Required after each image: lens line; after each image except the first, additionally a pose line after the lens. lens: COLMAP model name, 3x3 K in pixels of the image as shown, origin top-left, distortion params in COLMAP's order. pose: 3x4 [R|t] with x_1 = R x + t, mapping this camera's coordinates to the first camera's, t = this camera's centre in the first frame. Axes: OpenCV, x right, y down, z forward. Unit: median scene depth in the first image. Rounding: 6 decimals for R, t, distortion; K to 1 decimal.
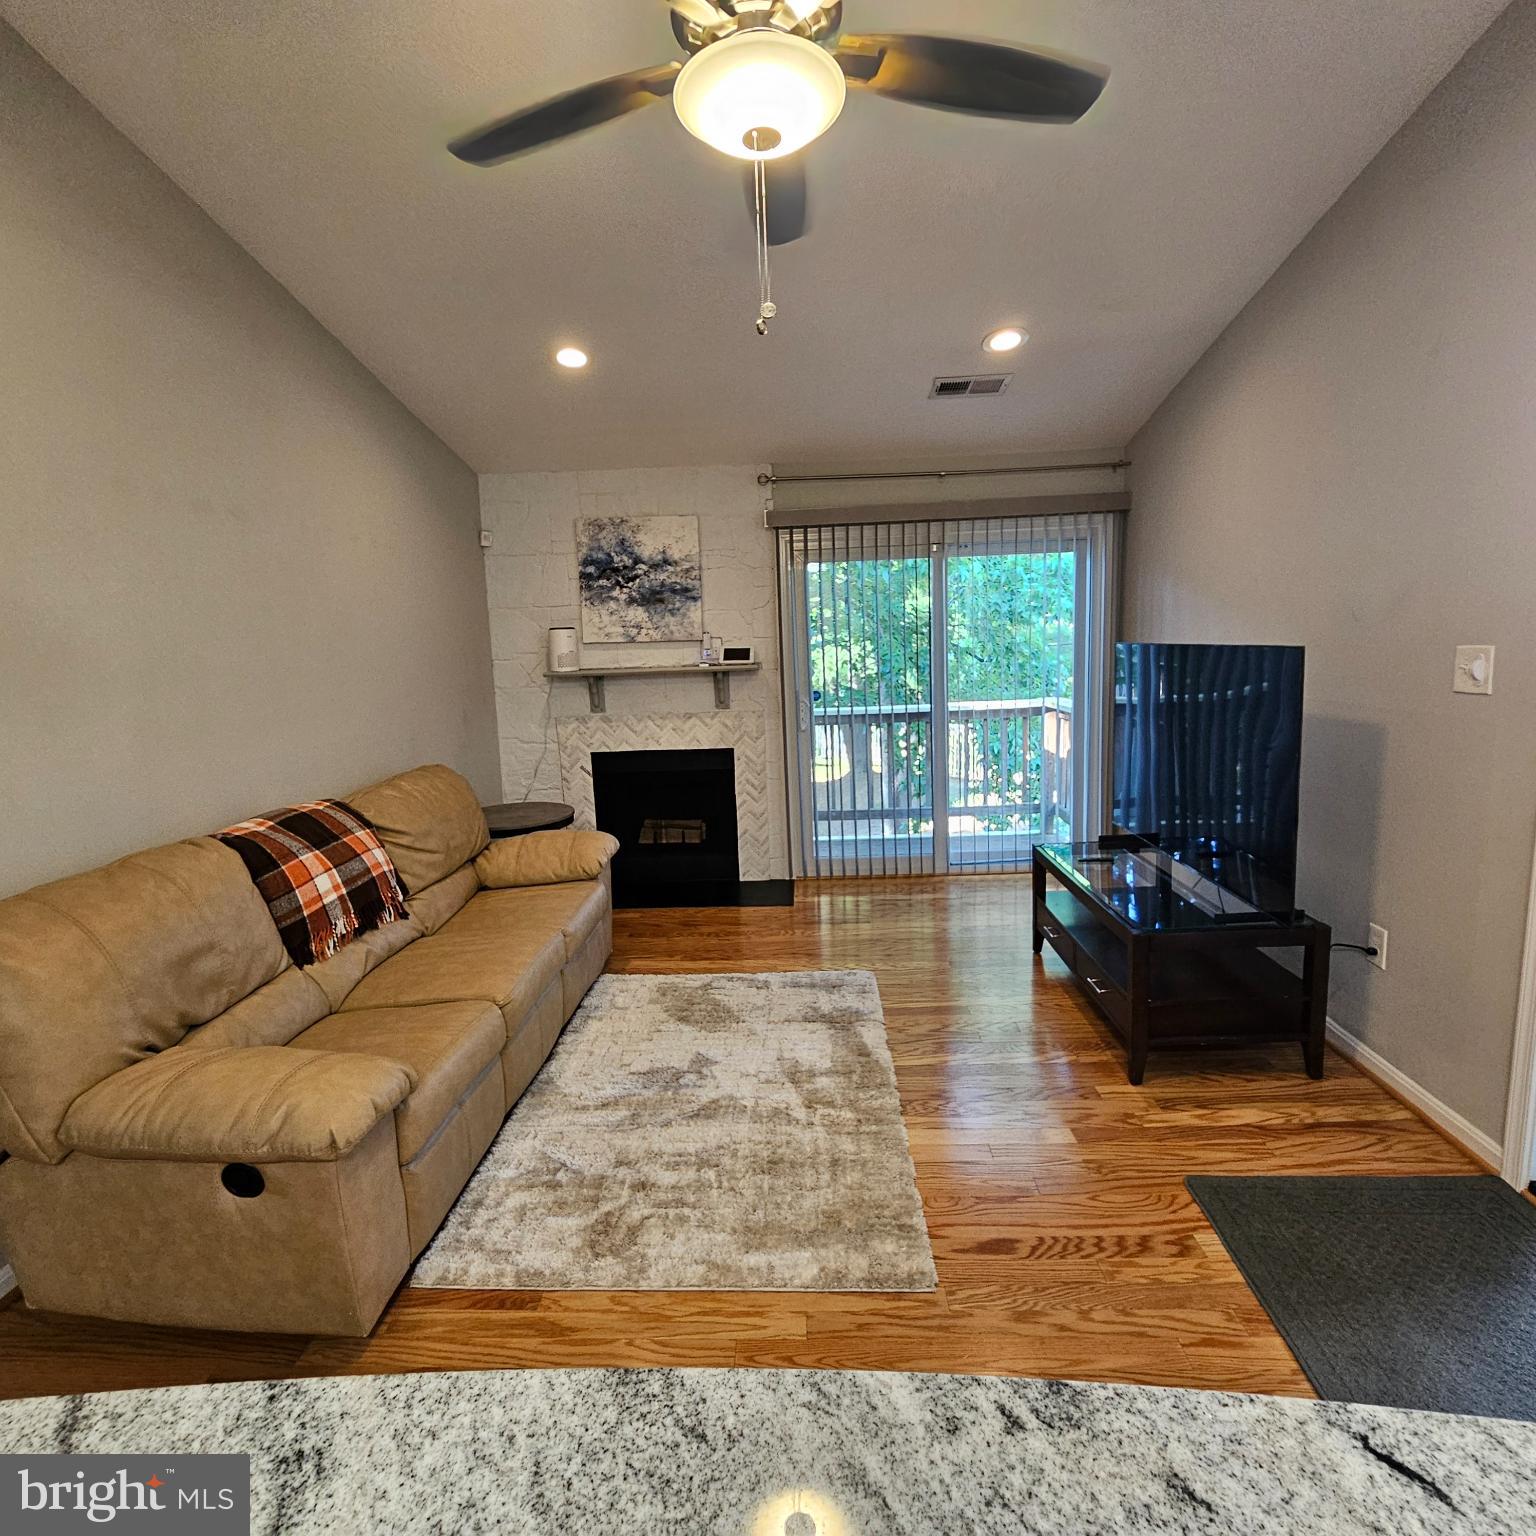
lens RADIAL K [[841.7, 0, 768.6], [0, 841.7, 765.9], [0, 0, 1]] dist [0.000751, -0.000778]
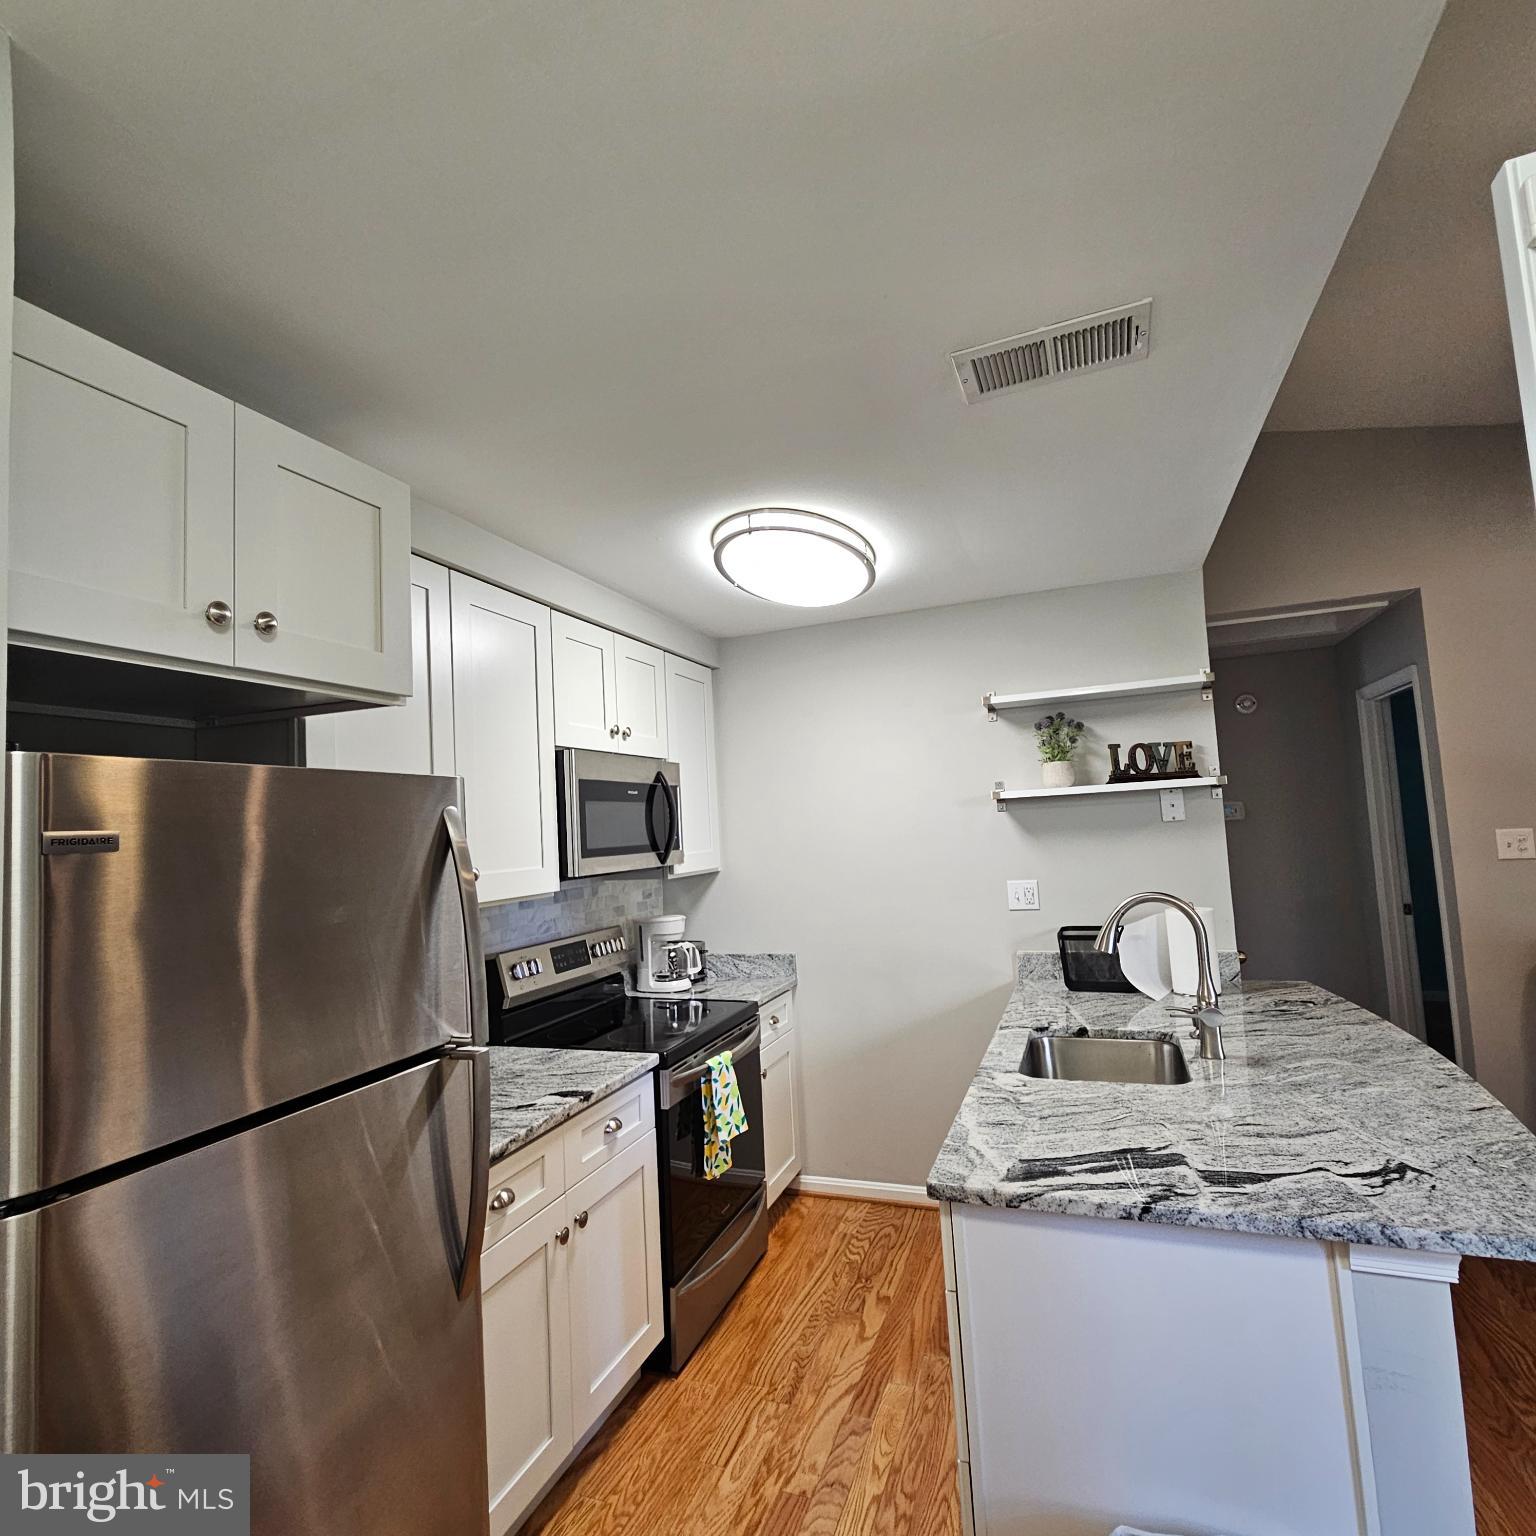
lens RADIAL K [[841.7, 0, 763.4], [0, 841.7, 773.3], [0, 0, 1]] dist [0.000751, -0.000778]
pose [[-0.309883, -0.012565, -0.950692, 4.303528], [-0.070748, 0.997445, 0.009878, -0.226309], [0.948139, 0.070321, -0.309980, -0.593101]]
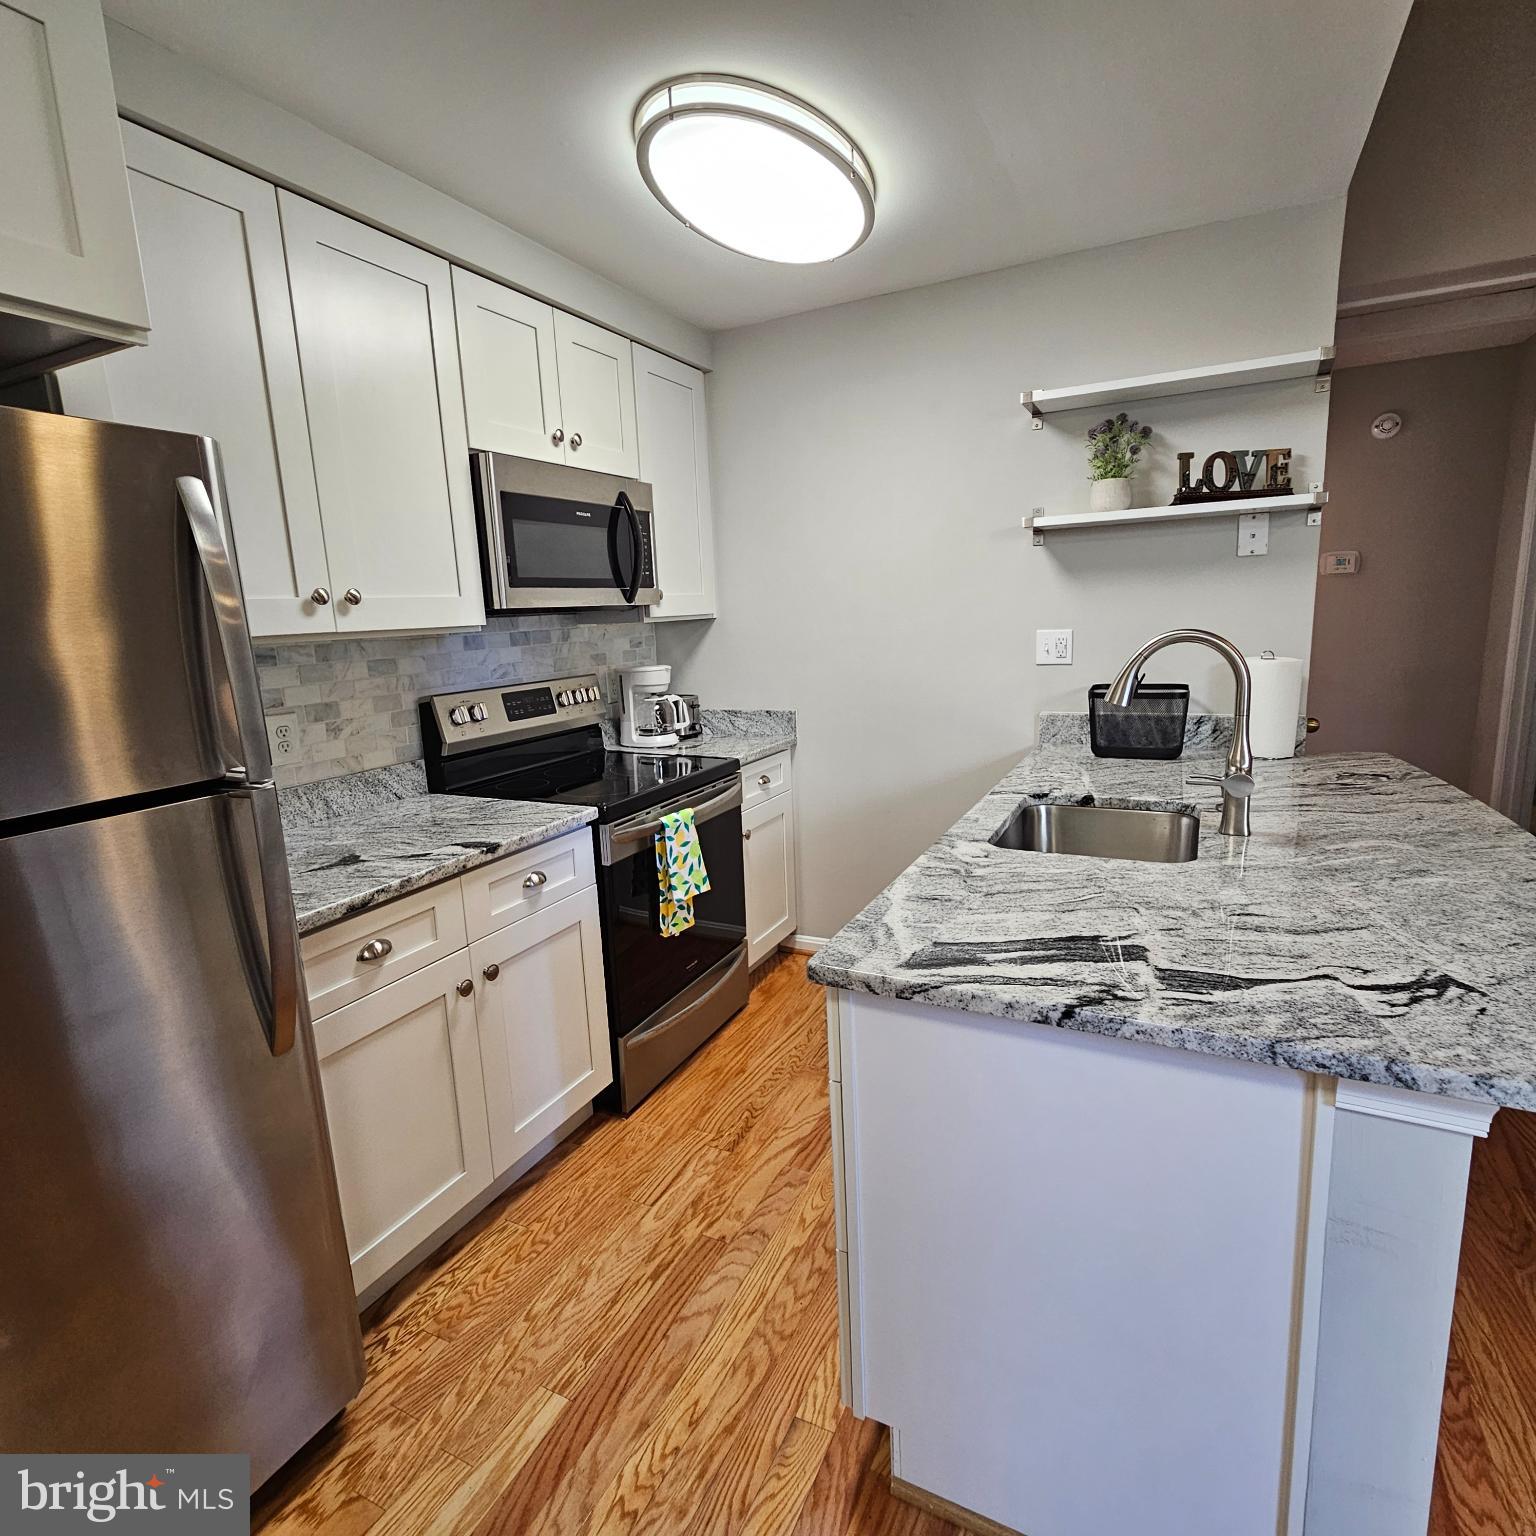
lens RADIAL K [[841.7, 0, 757.7], [0, 841.7, 768.0], [0, 0, 1]] dist [0.000751, -0.000778]
pose [[-0.407764, 0.222563, -0.885547, 3.455570], [-0.073244, 0.958741, 0.274685, -0.008006], [0.910145, 0.176868, -0.374639, -0.243941]]
